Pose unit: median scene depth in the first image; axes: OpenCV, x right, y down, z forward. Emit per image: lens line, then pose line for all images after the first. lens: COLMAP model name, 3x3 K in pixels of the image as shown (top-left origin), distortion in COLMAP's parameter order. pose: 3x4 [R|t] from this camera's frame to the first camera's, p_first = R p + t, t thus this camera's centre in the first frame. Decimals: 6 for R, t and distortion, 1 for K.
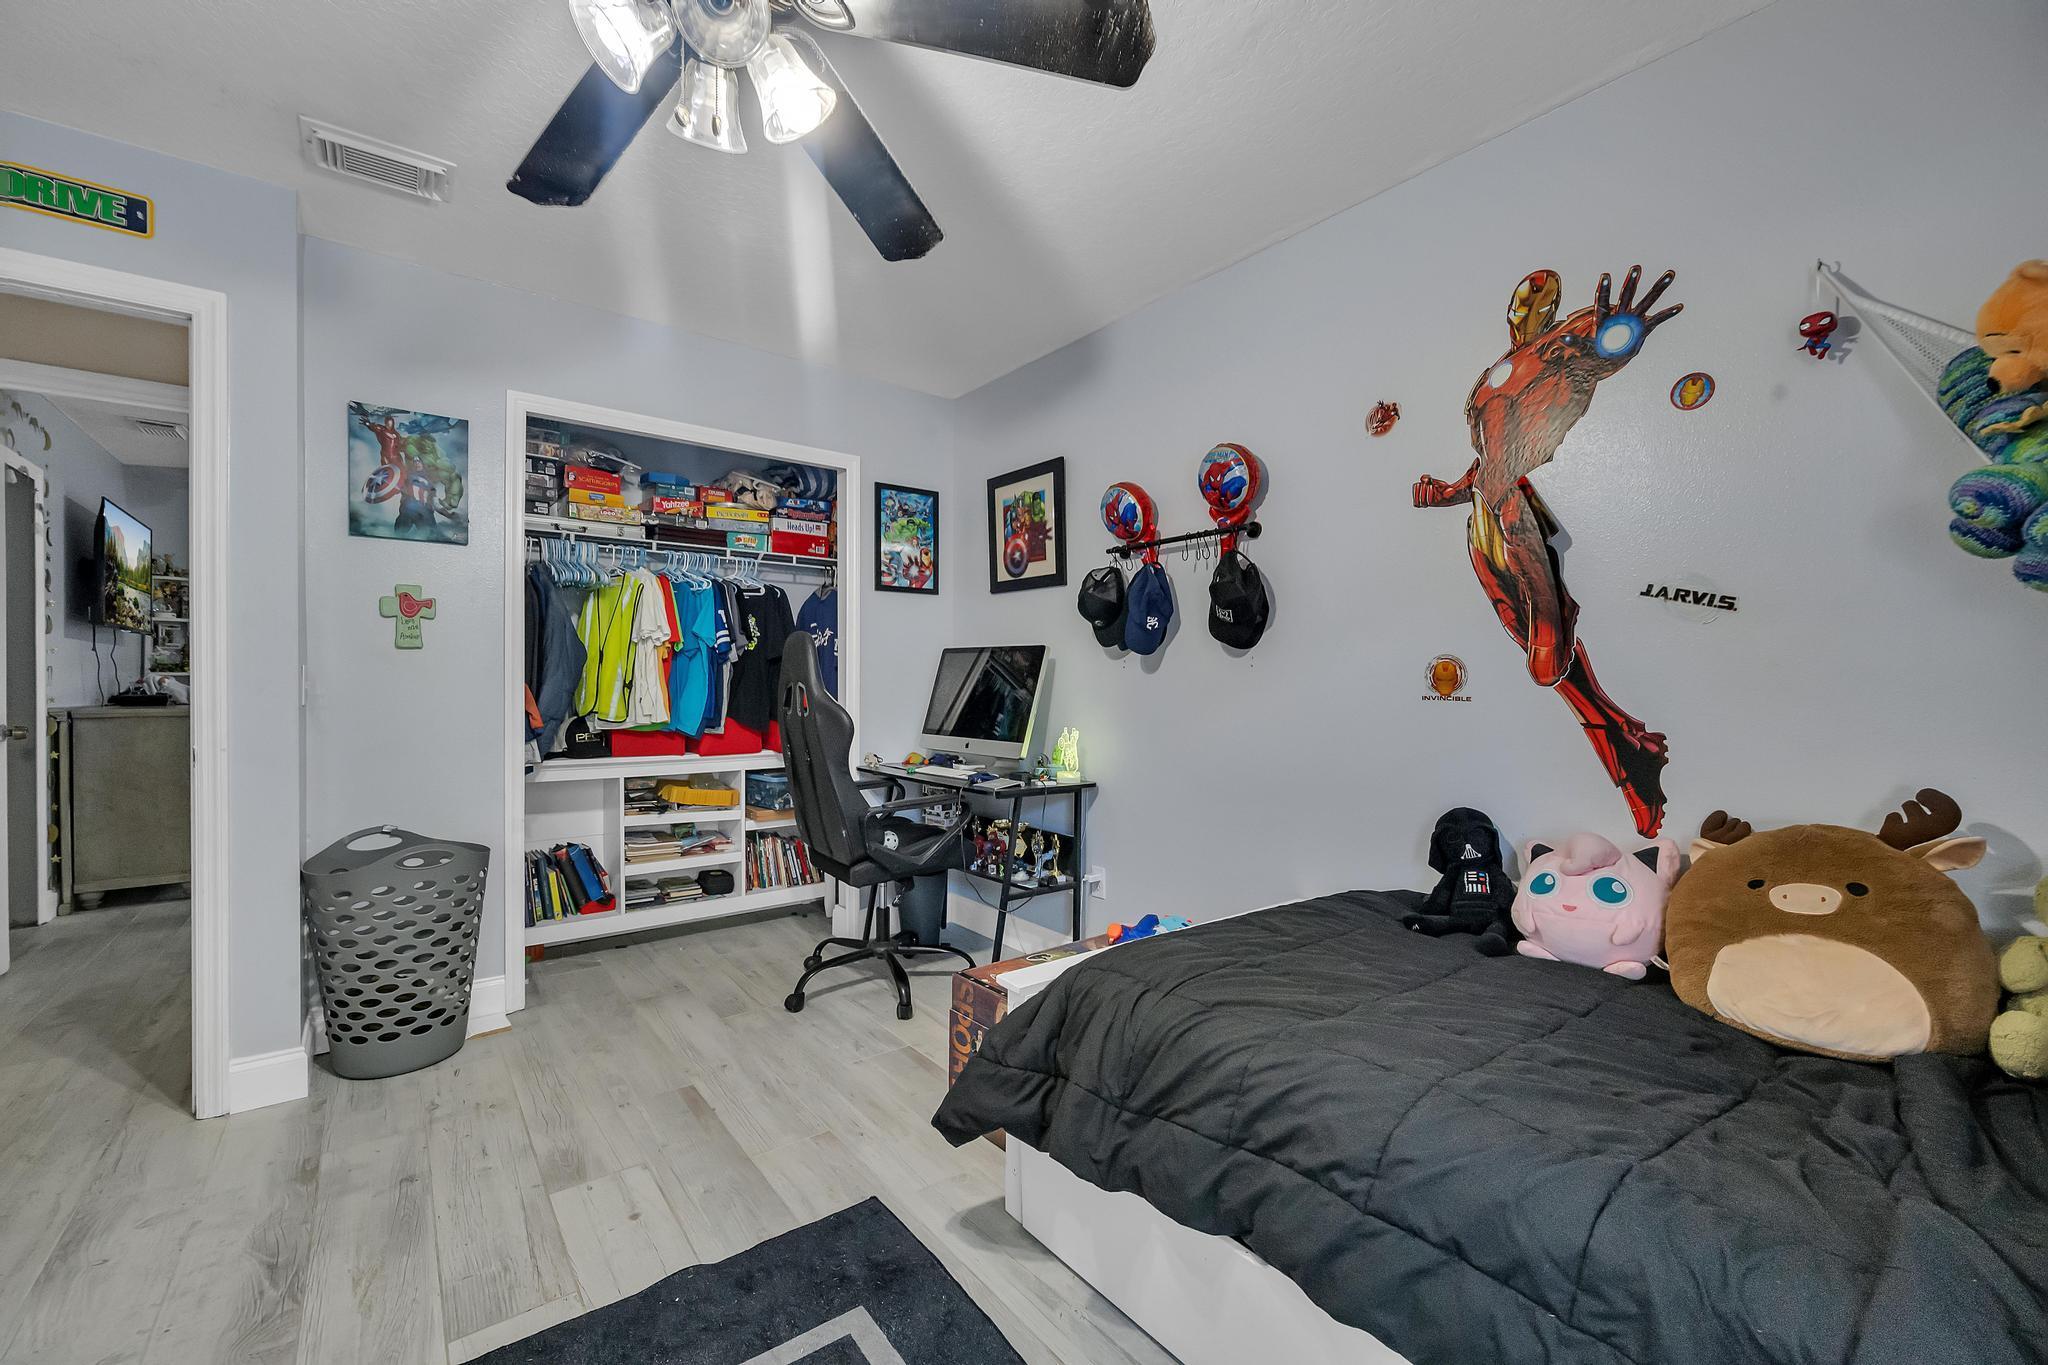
lens RADIAL K [[814.9, 0, 1022.7], [0, 814.9, 691.5], [0, 0, 1]] dist [-0.004112, -0.000180]
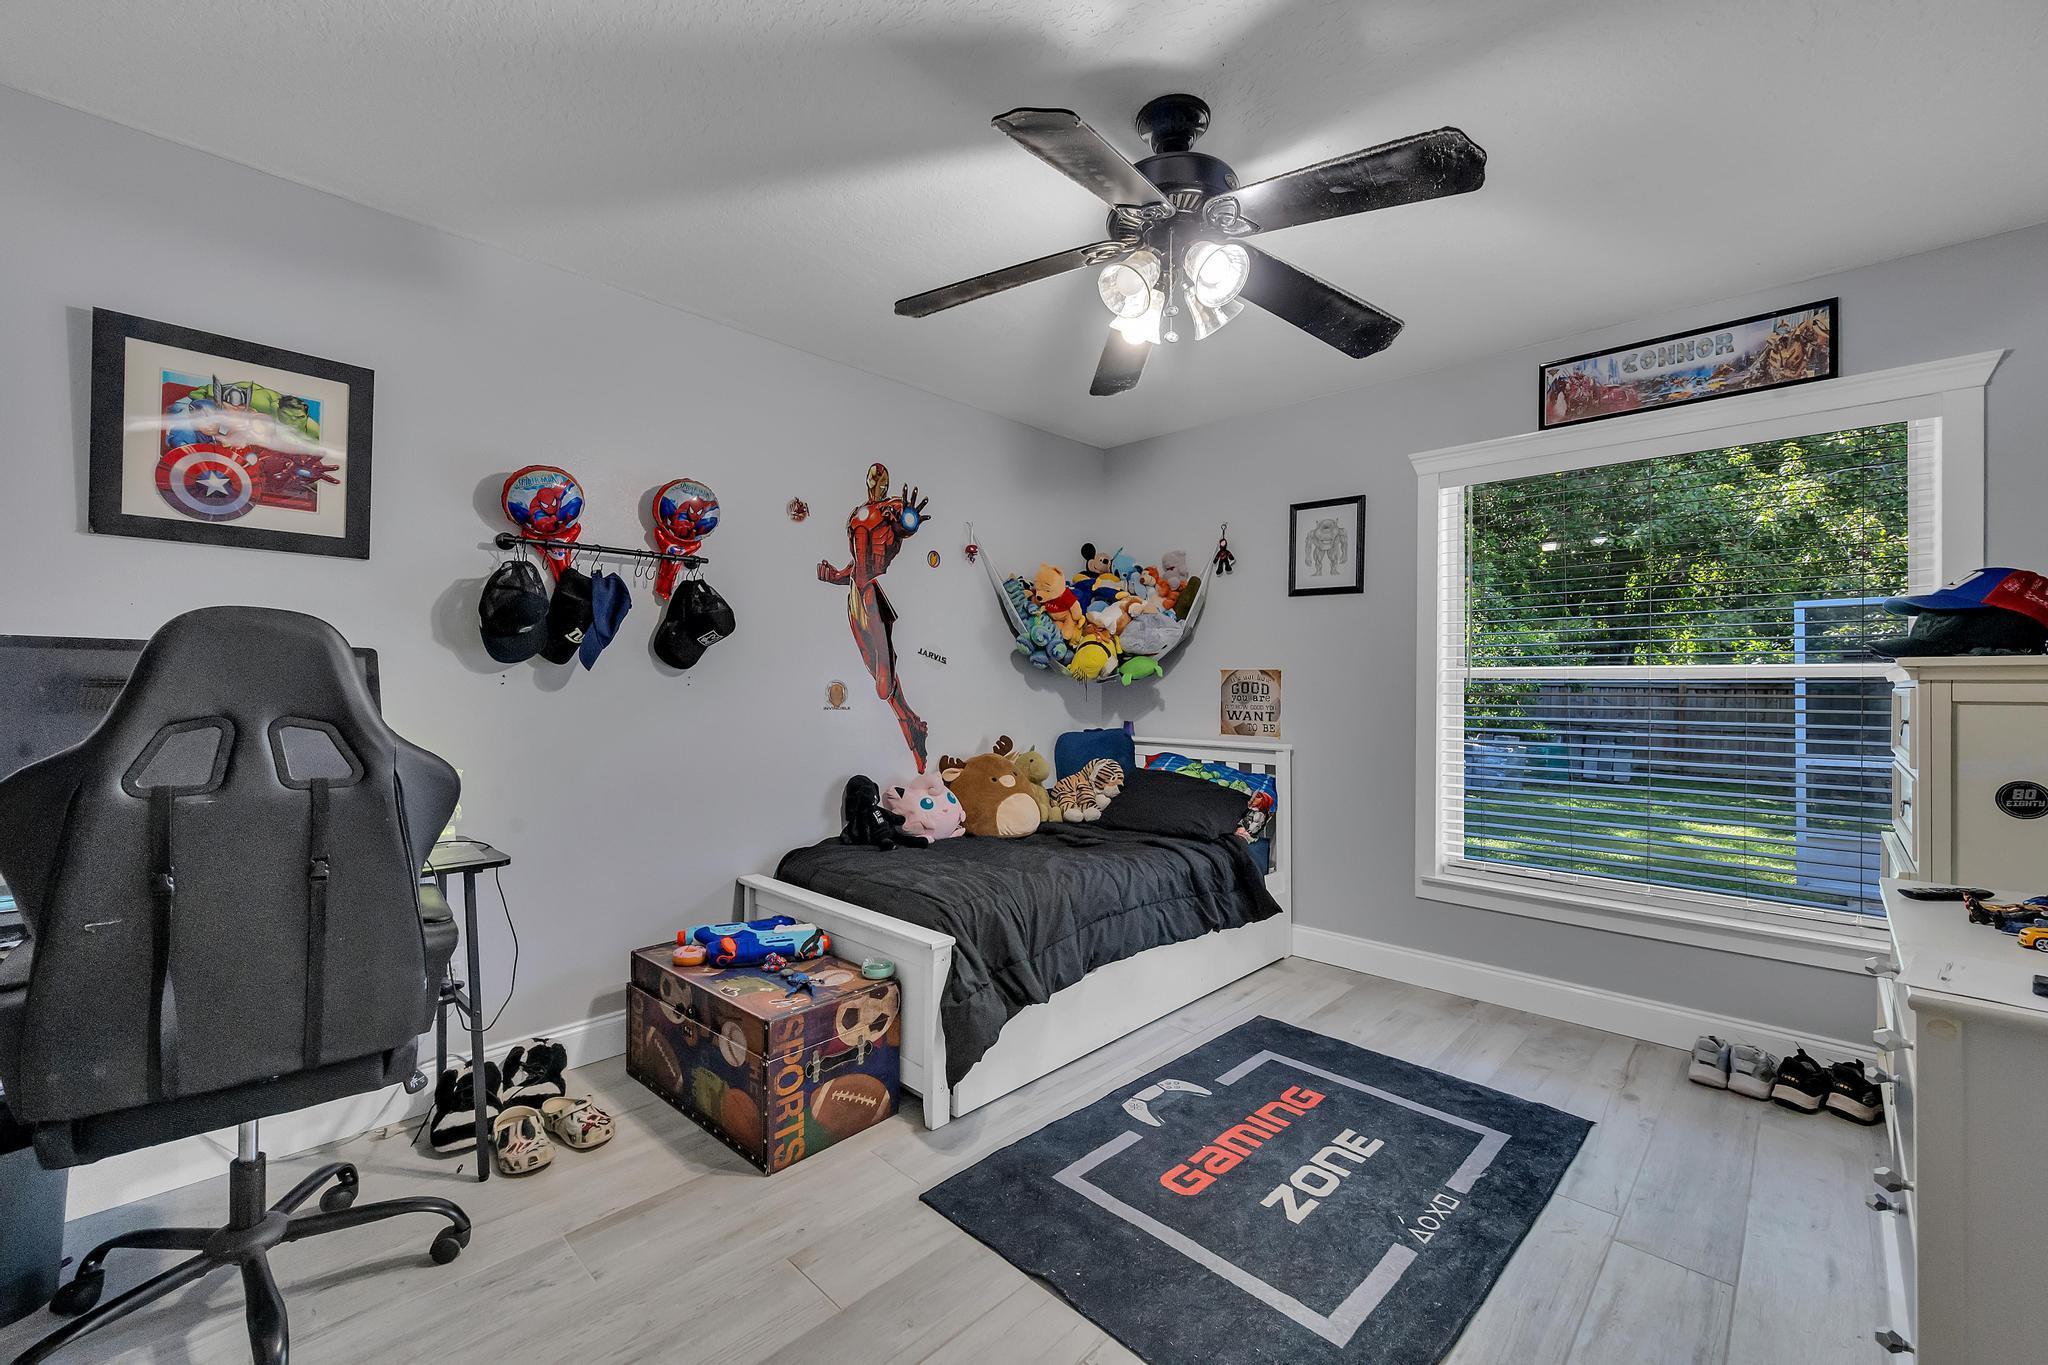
lens RADIAL K [[814.9, 0, 1023.0], [0, 814.9, 677.3], [0, 0, 1]] dist [-0.004112, -0.000180]
pose [[-0.127915, 0.007966, 0.991753, -1.097449], [0.008225, 0.999942, -0.006971, -0.037859], [-0.991751, 0.007266, -0.127973, 0.875924]]
